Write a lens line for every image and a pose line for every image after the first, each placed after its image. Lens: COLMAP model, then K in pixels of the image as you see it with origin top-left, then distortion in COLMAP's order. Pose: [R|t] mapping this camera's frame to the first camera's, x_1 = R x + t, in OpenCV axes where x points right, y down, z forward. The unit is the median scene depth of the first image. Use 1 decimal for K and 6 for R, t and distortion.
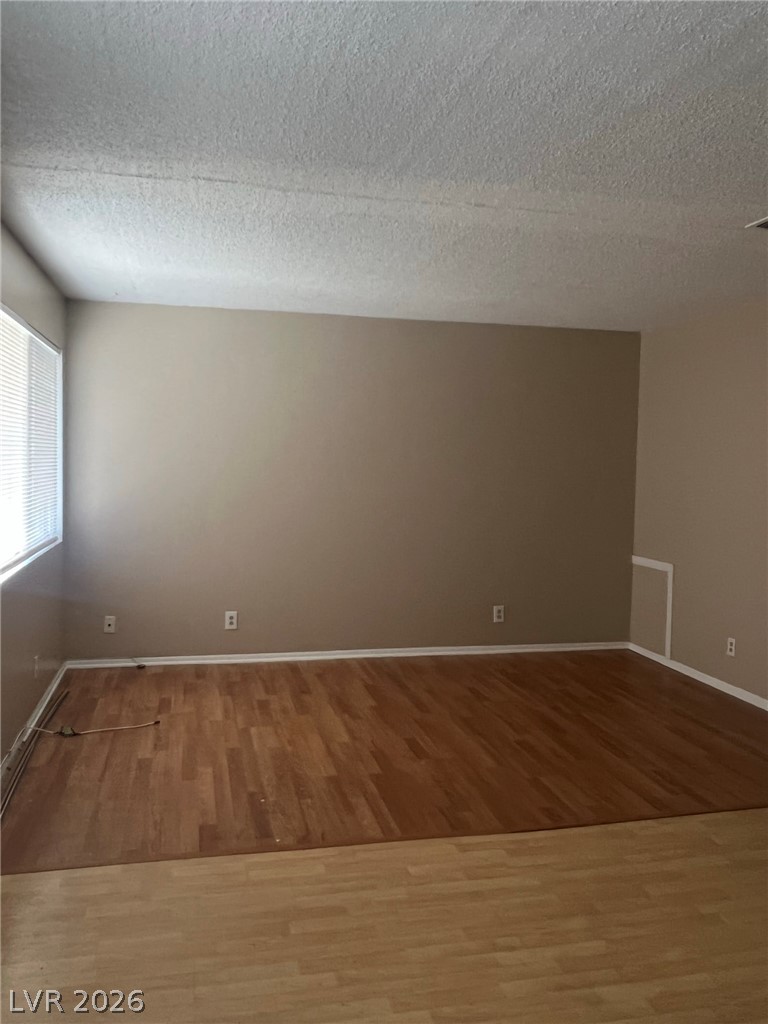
lens RADIAL K [[766.0, 0, 358.9], [0, 766.0, 486.9], [0, 0, 1]] dist [0.024587, -0.033669]
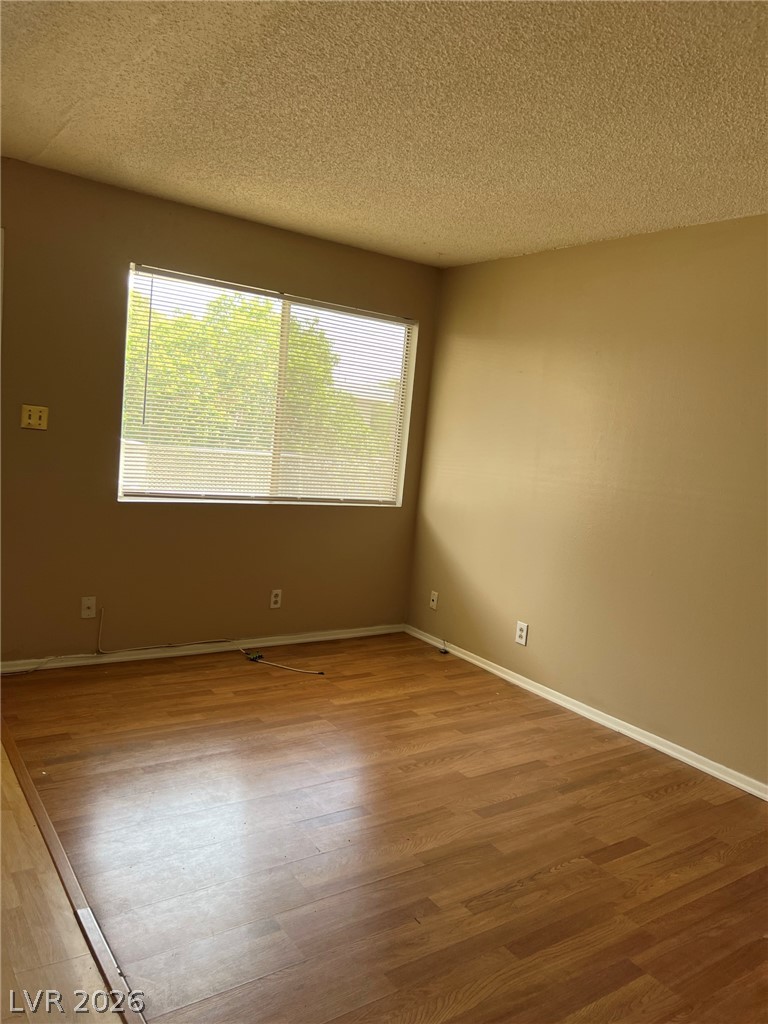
lens RADIAL K [[766.0, 0, 400.4], [0, 766.0, 515.6], [0, 0, 1]] dist [0.024587, -0.033669]
pose [[0.403499, 0.128609, -0.905896, 0.610461], [-0.122696, 0.988736, 0.085719, -0.007105], [0.906716, 0.076562, 0.414733, 0.630670]]
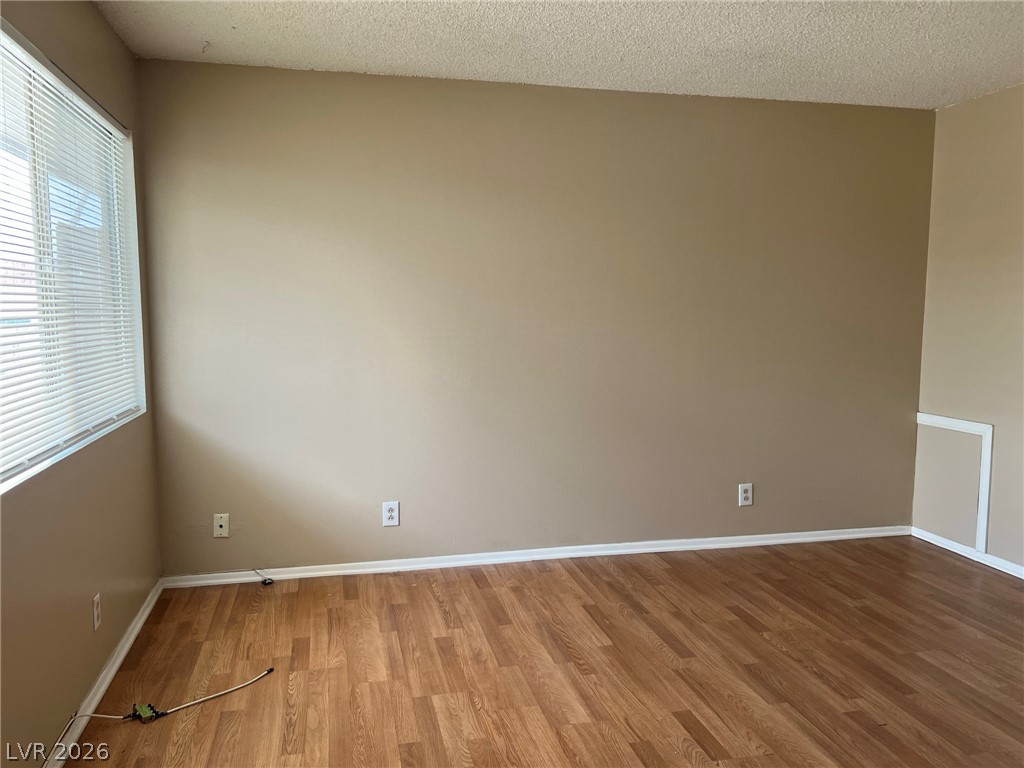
lens RADIAL K [[766.0, 0, 507.8], [0, 766.0, 384.3], [0, 0, 1]] dist [0.024587, -0.033669]
pose [[0.999771, -0.018149, 0.011295, -0.072679], [0.017417, 0.997938, 0.061784, 0.009792], [-0.012393, -0.061573, 0.998026, 0.333384]]
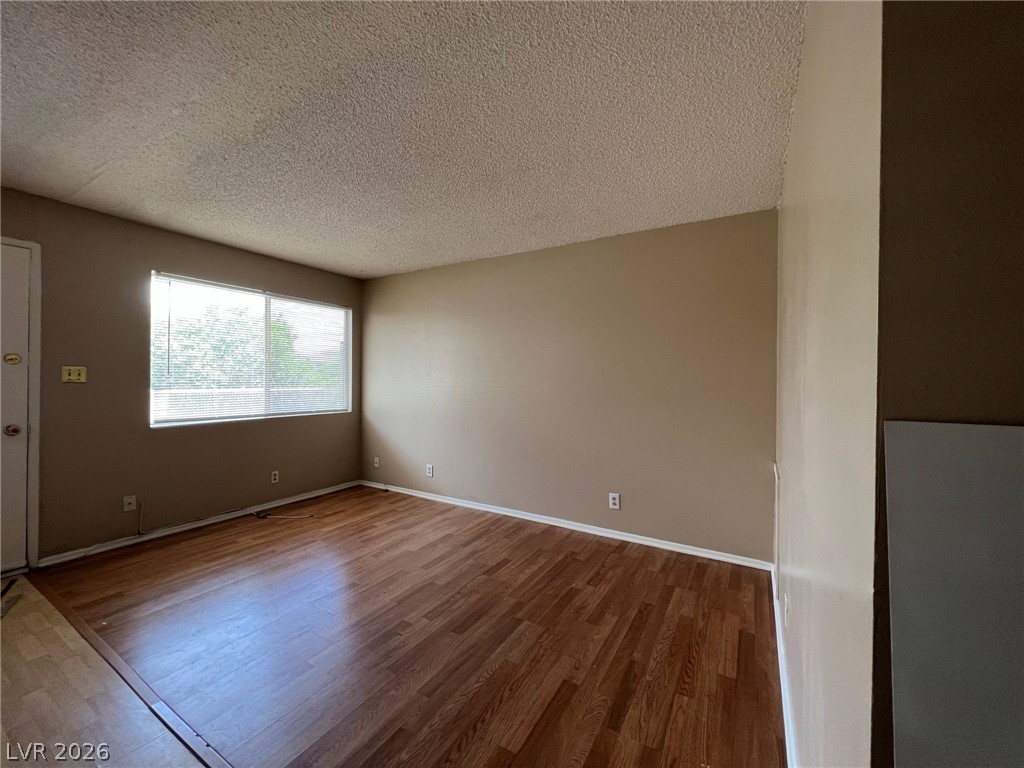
lens RADIAL K [[406.0, 0, 510.4], [0, 406.0, 379.6], [0, 0, 1]] dist [-0.001131, 0.000929]
pose [[0.734050, -0.010519, -0.679014, 0.598451], [-0.021176, 0.999039, -0.038369, 0.024788], [0.678766, 0.042544, 0.733122, 0.607094]]
